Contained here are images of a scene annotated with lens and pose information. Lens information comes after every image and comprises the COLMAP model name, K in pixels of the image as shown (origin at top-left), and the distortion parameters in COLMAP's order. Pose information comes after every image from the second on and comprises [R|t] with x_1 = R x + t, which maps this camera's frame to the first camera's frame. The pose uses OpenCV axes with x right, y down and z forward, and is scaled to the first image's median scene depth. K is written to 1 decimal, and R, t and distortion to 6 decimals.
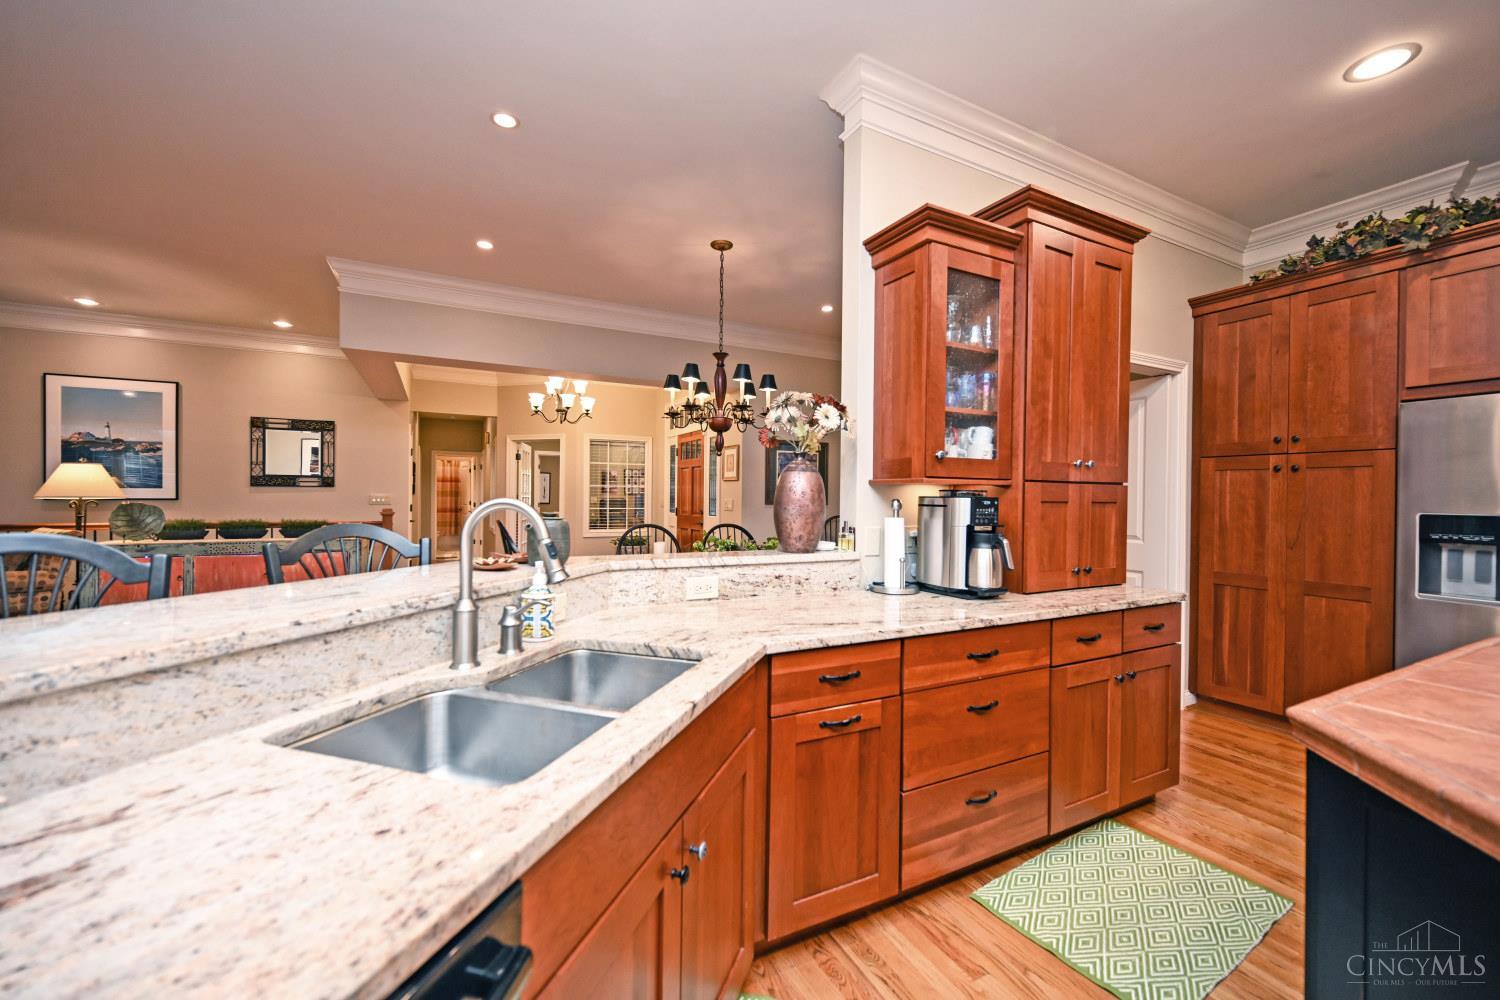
lens RADIAL K [[601.4, 0, 755.1], [0, 601.4, 496.2], [0, 0, 1]] dist [0.003635, -0.000761]
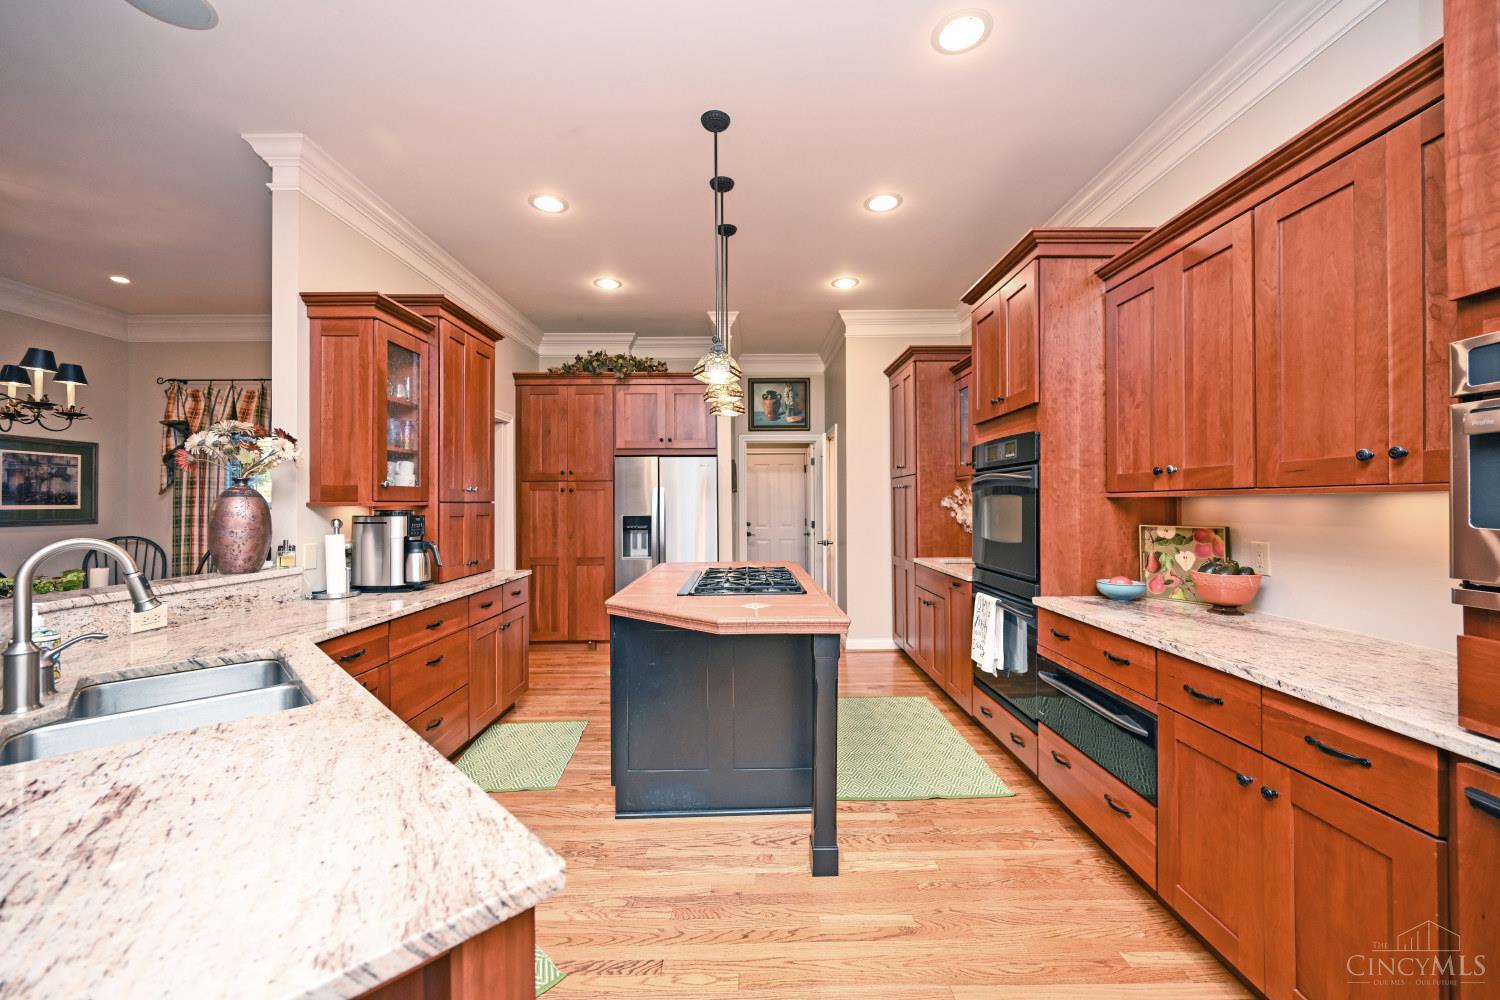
lens RADIAL K [[601.4, 0, 745.4], [0, 601.4, 493.2], [0, 0, 1]] dist [0.003635, -0.000761]
pose [[0.482161, -0.001516, 0.876081, -0.420909], [0.011833, 0.999919, -0.004783, -0.030773], [-0.876002, 0.012673, 0.482140, -0.285718]]
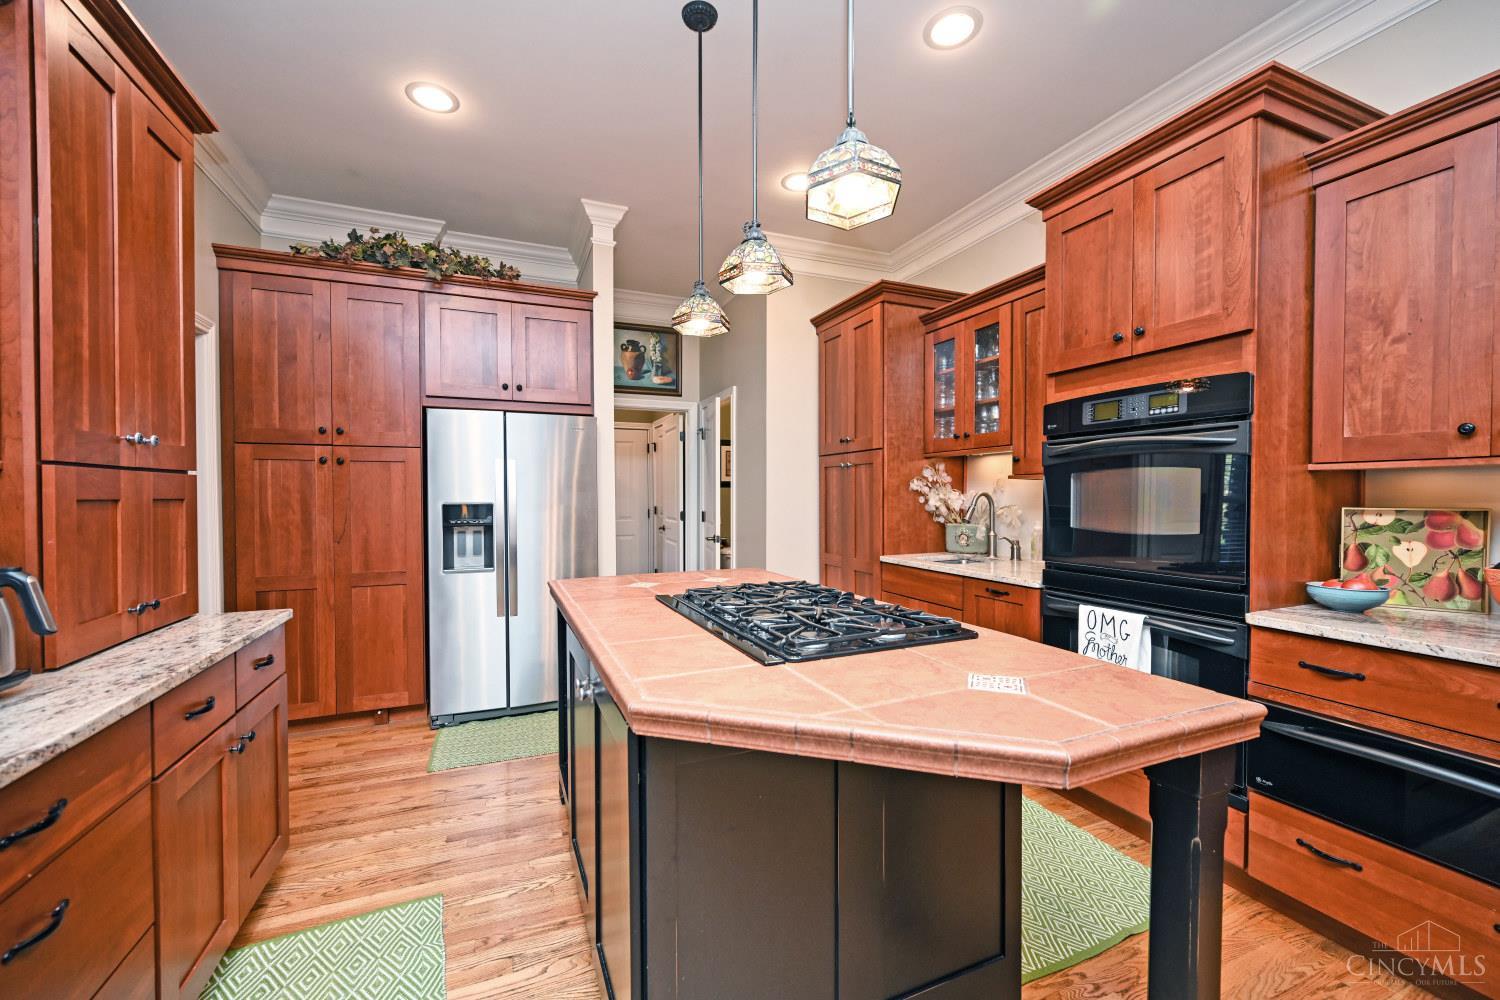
lens RADIAL K [[601.4, 0, 745.2], [0, 601.4, 502.8], [0, 0, 1]] dist [0.003635, -0.000761]
pose [[0.095907, -0.026333, 0.995042, -0.028979], [0.003113, 0.999653, 0.026155, -0.001469], [-0.995385, 0.000589, 0.095955, 0.314684]]
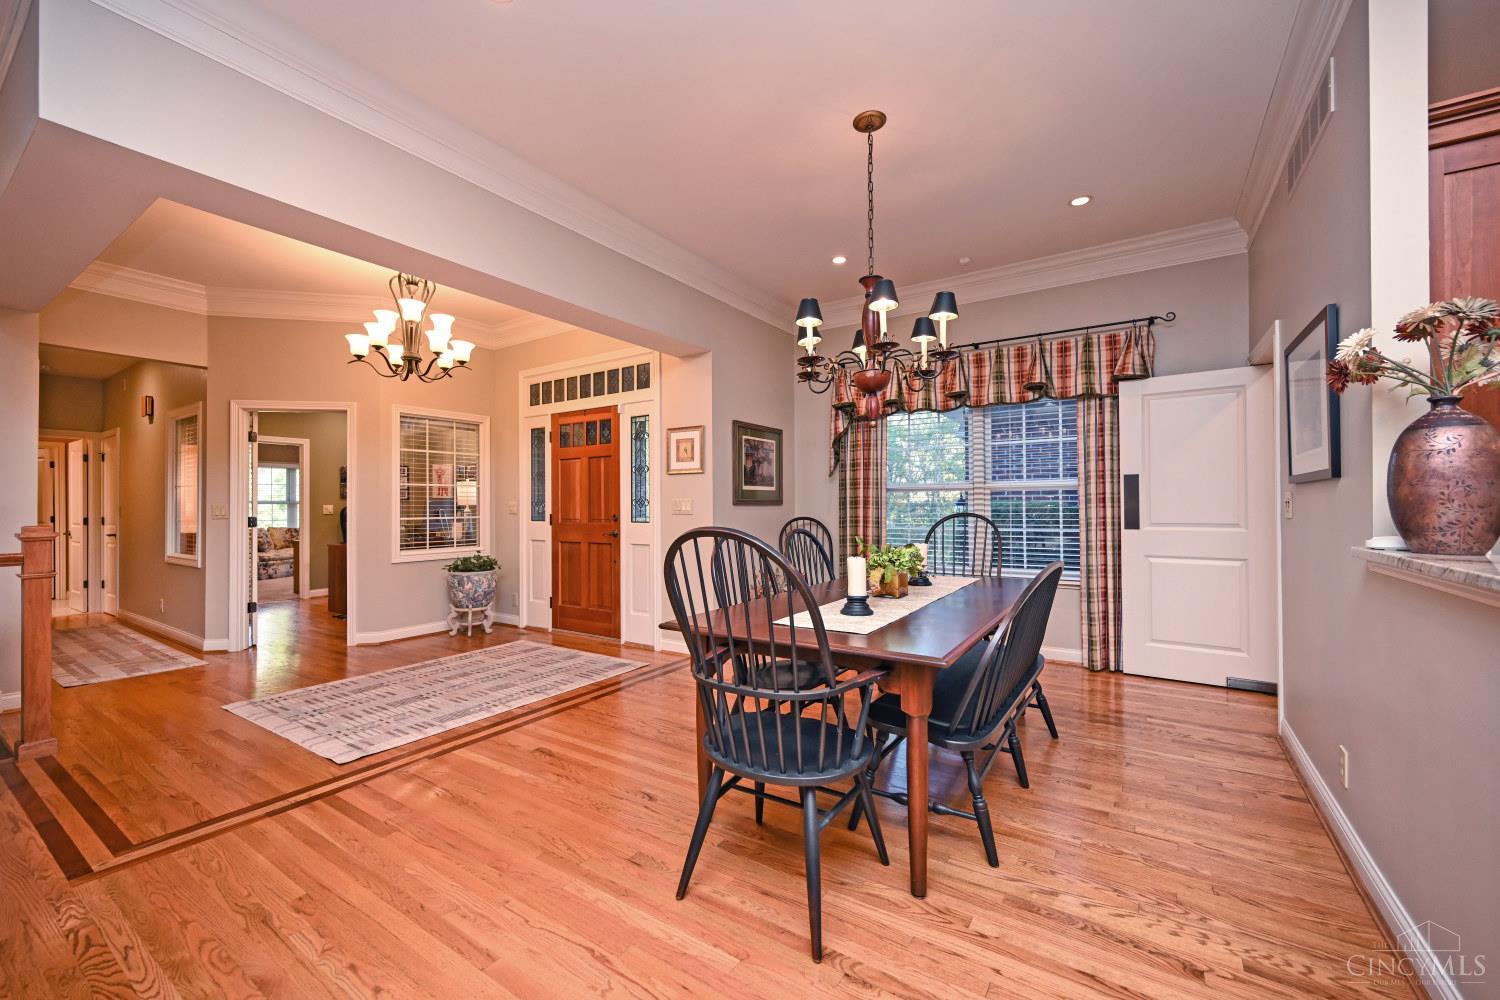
lens RADIAL K [[601.4, 0, 745.1], [0, 601.4, 497.8], [0, 0, 1]] dist [0.003635, -0.000761]
pose [[0.883295, -0.016169, 0.468539, -0.866314], [0.018451, 0.999830, -0.000281, 0.012337], [-0.468454, 0.008893, 0.883443, 0.783829]]
